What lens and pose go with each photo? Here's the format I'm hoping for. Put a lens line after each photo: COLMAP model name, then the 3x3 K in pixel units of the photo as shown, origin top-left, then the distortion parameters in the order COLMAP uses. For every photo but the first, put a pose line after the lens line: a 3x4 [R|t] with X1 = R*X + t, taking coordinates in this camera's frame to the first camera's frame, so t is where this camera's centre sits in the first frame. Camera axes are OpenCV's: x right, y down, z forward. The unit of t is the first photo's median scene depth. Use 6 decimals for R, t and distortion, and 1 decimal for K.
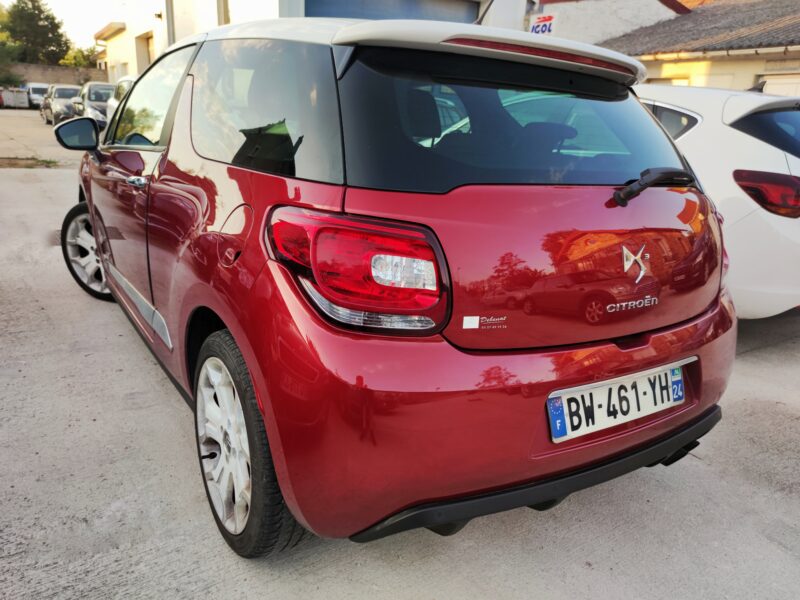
lens RADIAL K [[582.7, 0, 397.1], [0, 582.7, 299.3], [0, 0, 1]] dist [0.024584, -0.004513]
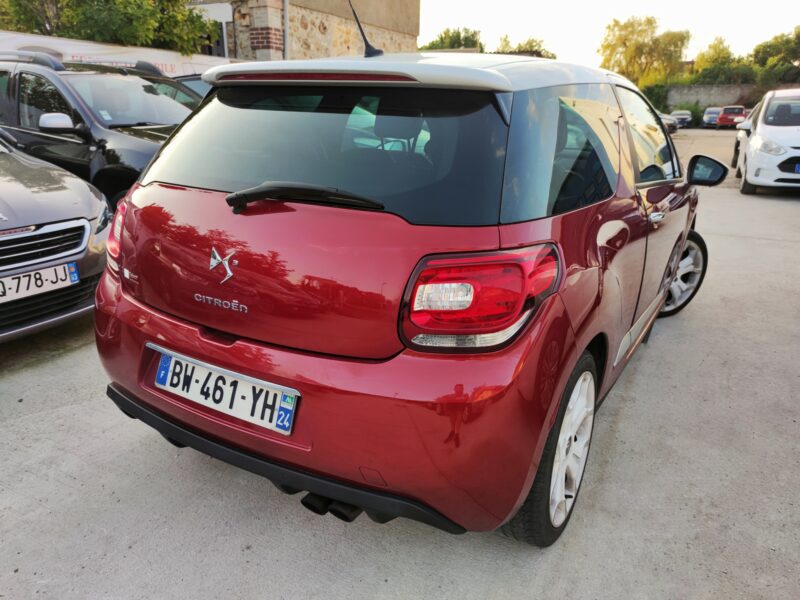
lens RADIAL K [[582.7, 0, 397.1], [0, 582.7, 299.3], [0, 0, 1]] dist [0.024584, -0.004513]
pose [[0.462215, 0.223102, -0.858244, 1.450465], [-0.248904, 0.961567, 0.115911, -0.200260], [0.851119, 0.160045, 0.499982, 0.717328]]
